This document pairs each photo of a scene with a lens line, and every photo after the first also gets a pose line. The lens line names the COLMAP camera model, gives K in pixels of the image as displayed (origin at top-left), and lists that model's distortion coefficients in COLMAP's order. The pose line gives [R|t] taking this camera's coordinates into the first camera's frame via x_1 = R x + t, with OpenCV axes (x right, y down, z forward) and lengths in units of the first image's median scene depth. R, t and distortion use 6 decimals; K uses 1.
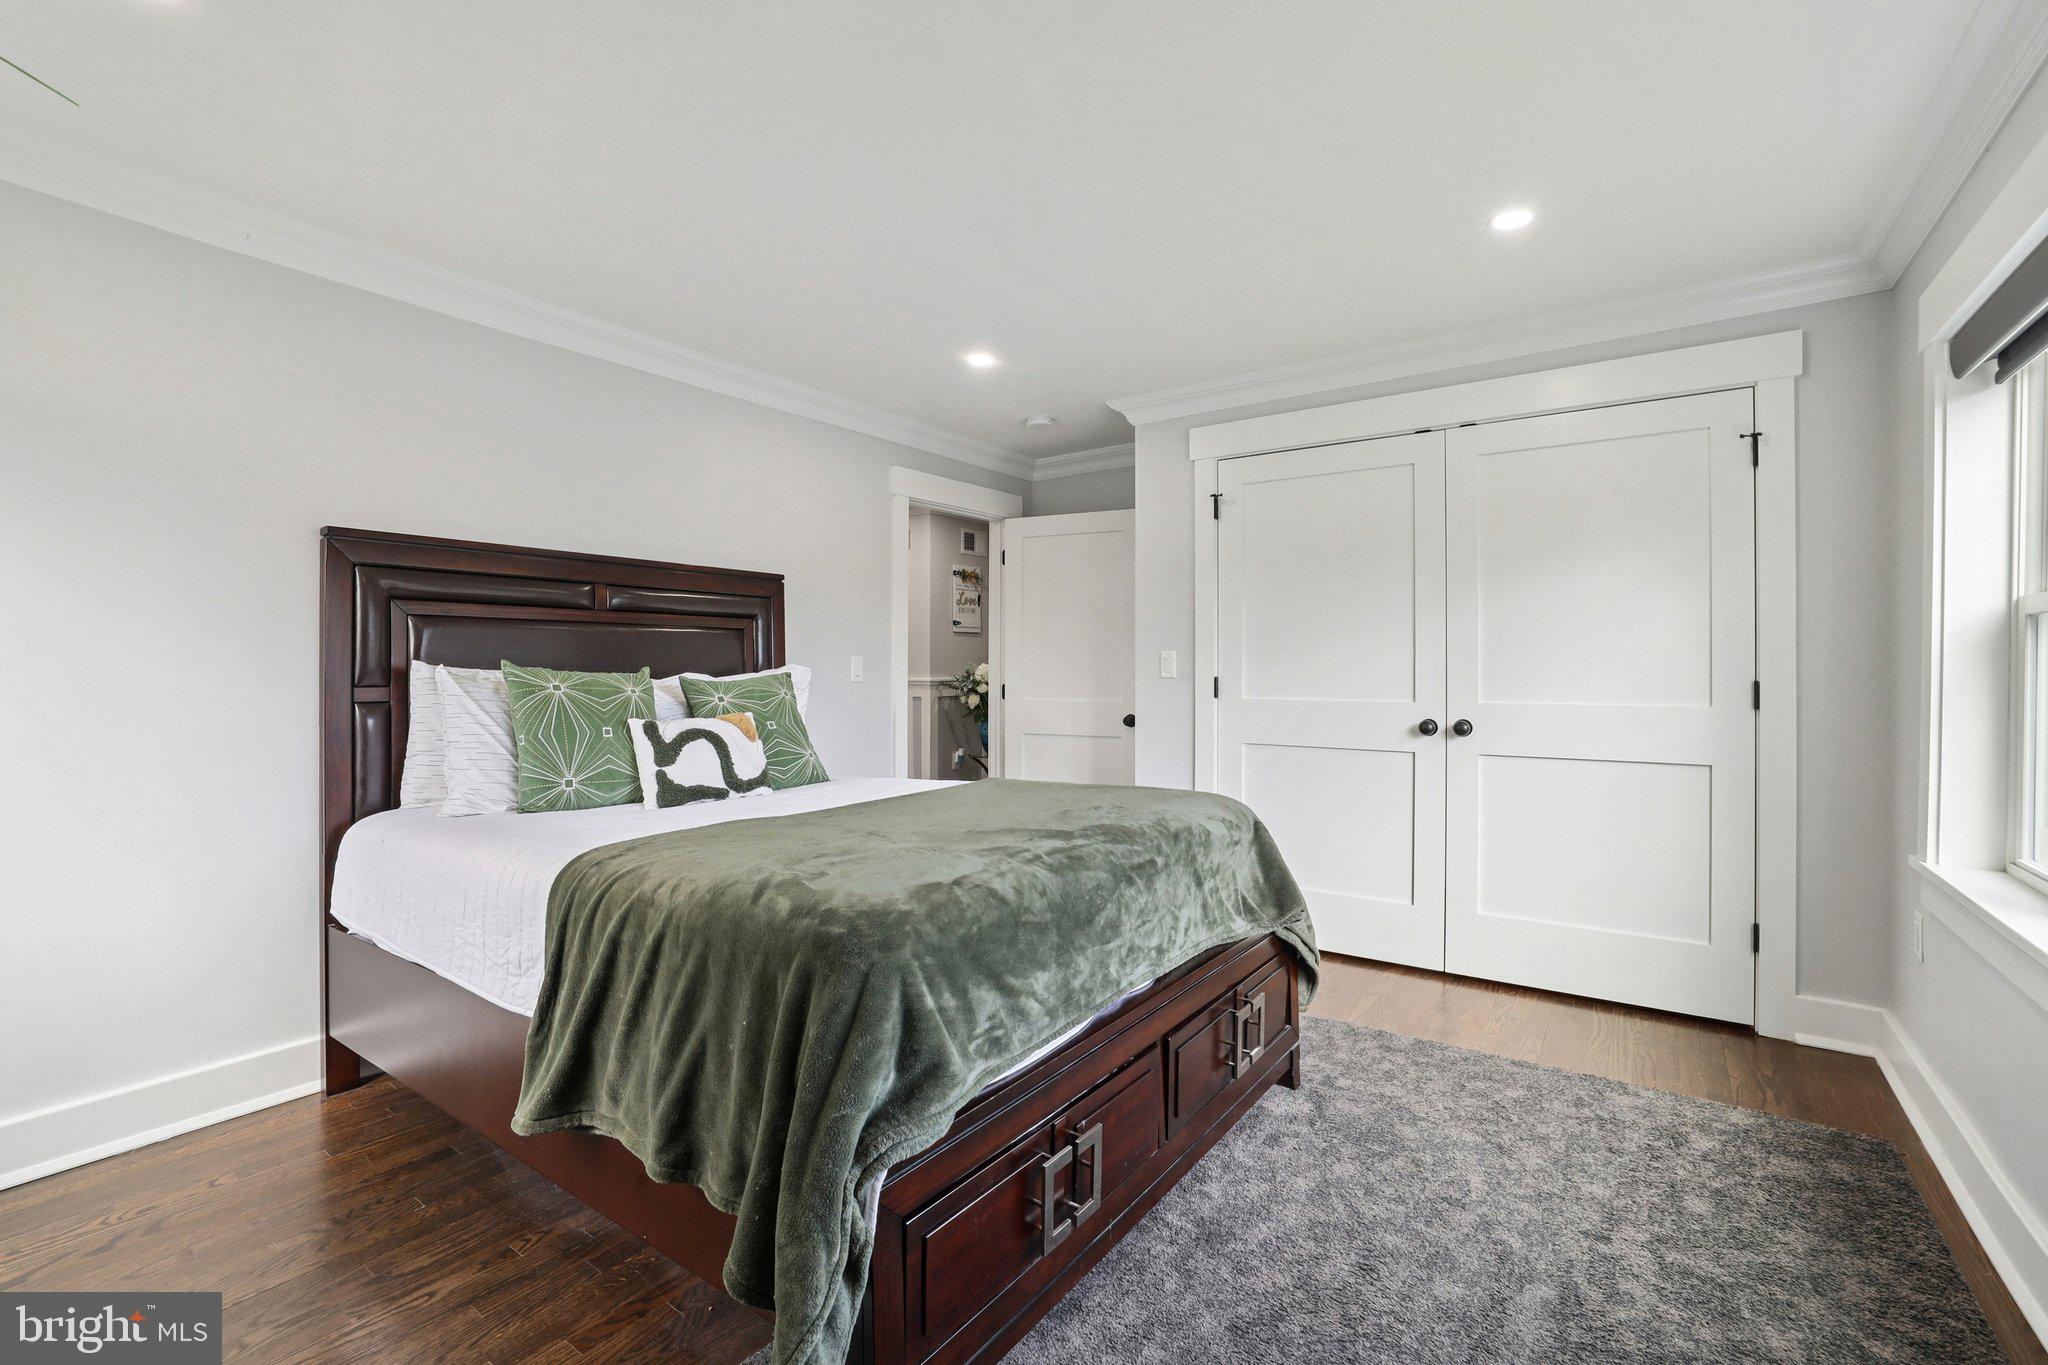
lens RADIAL K [[883.4, 0, 1021.6], [0, 883.4, 680.5], [0, 0, 1]] dist [-0.026315, 0.004341]
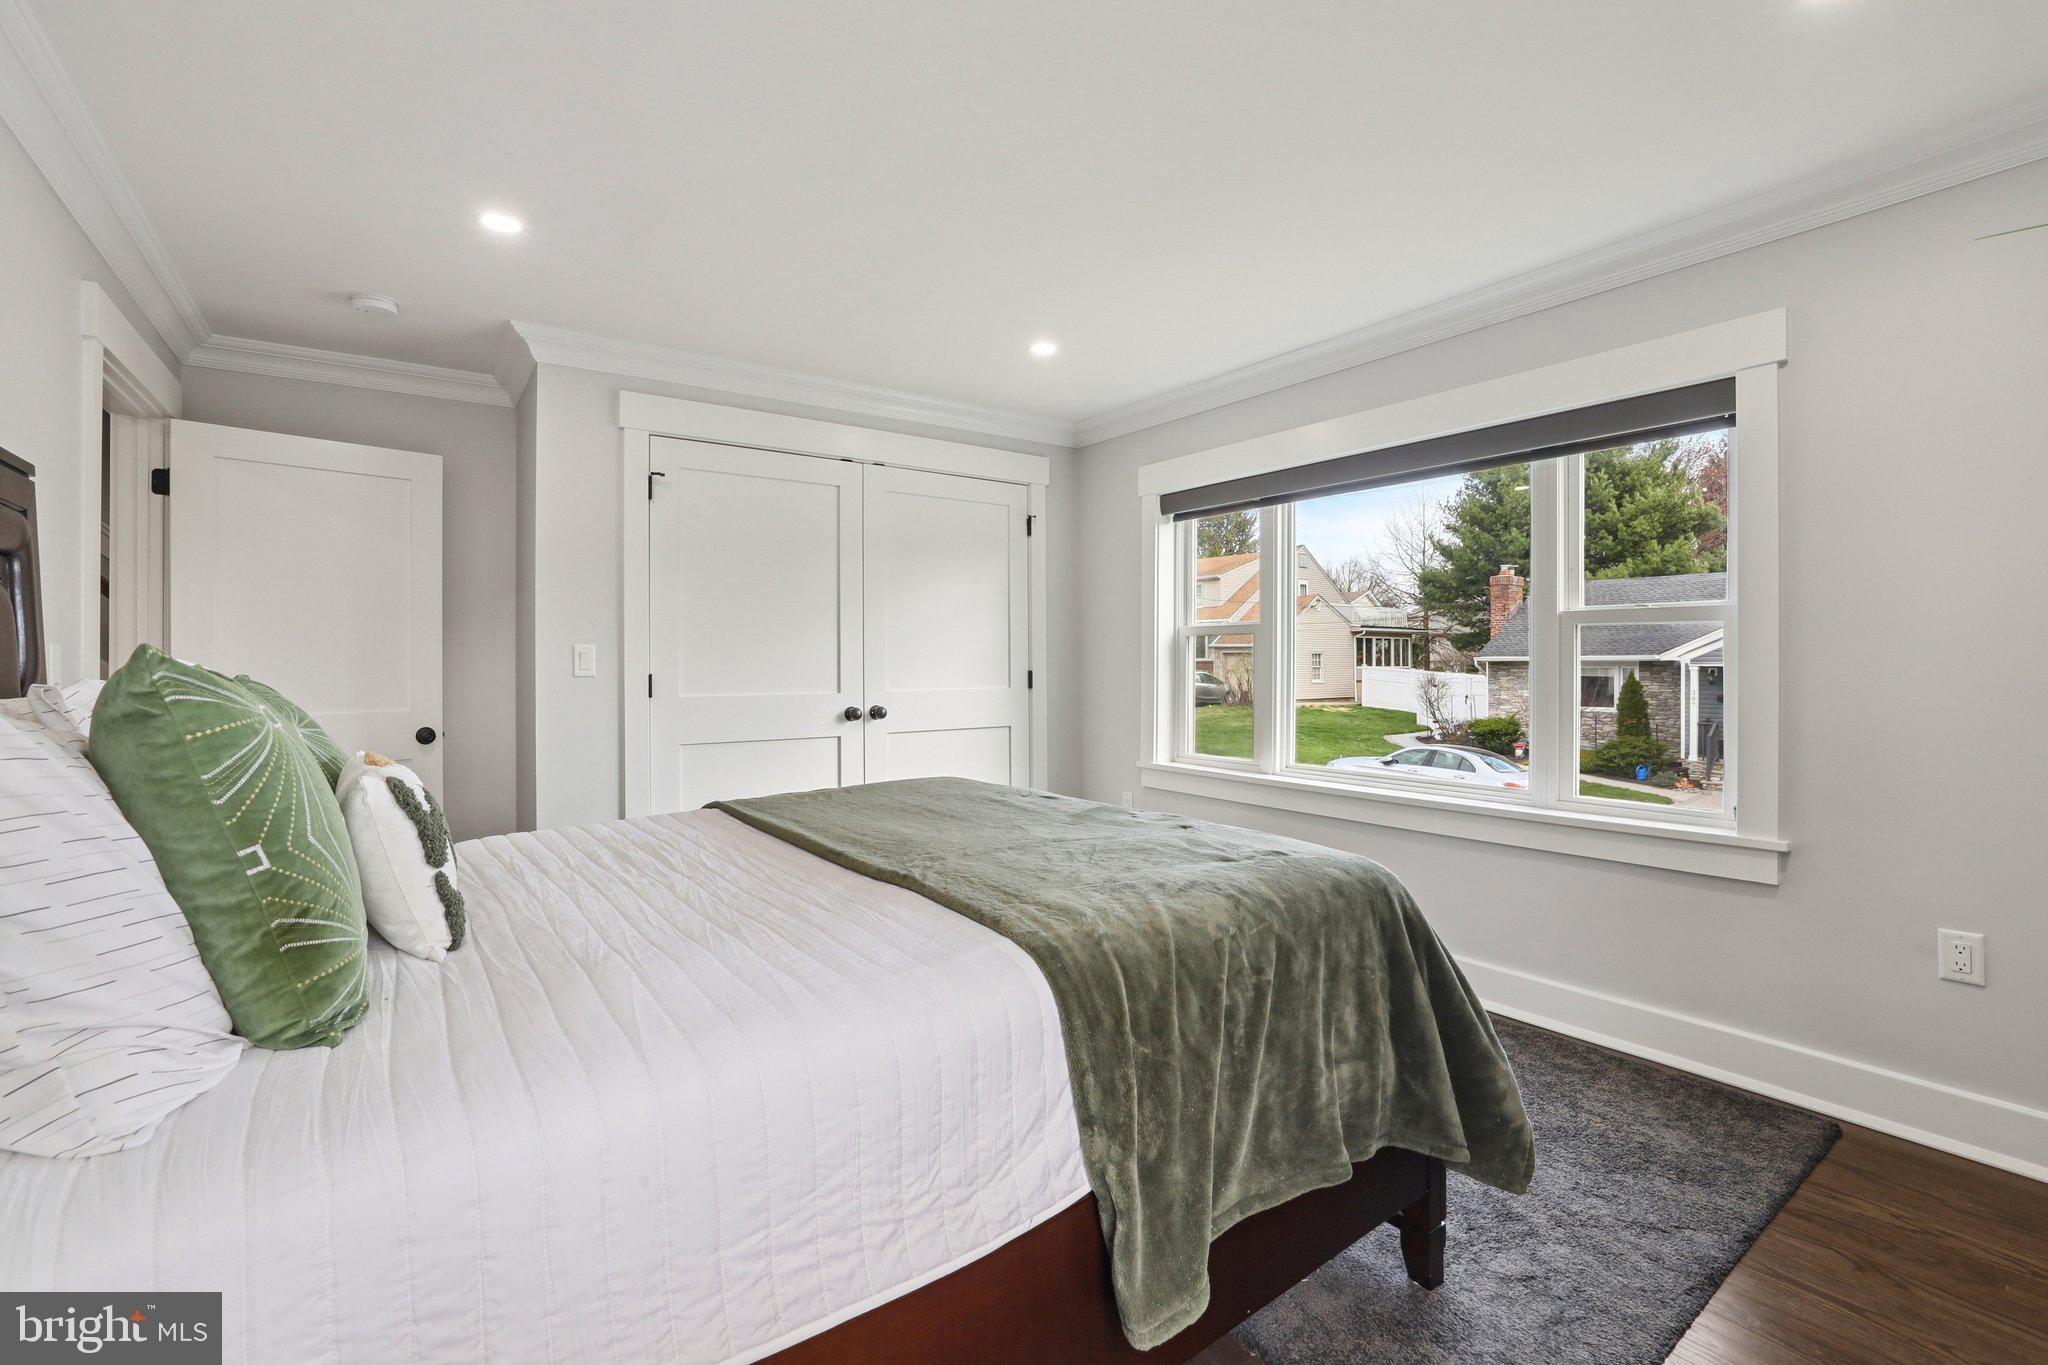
lens RADIAL K [[883.4, 0, 1016.4], [0, 883.4, 667.7], [0, 0, 1]] dist [-0.026315, 0.004341]
pose [[0.338843, -0.010154, 0.940788, -0.570957], [0.013428, 0.999892, 0.005956, -0.012484], [-0.940747, 0.010615, 0.338942, 0.393805]]
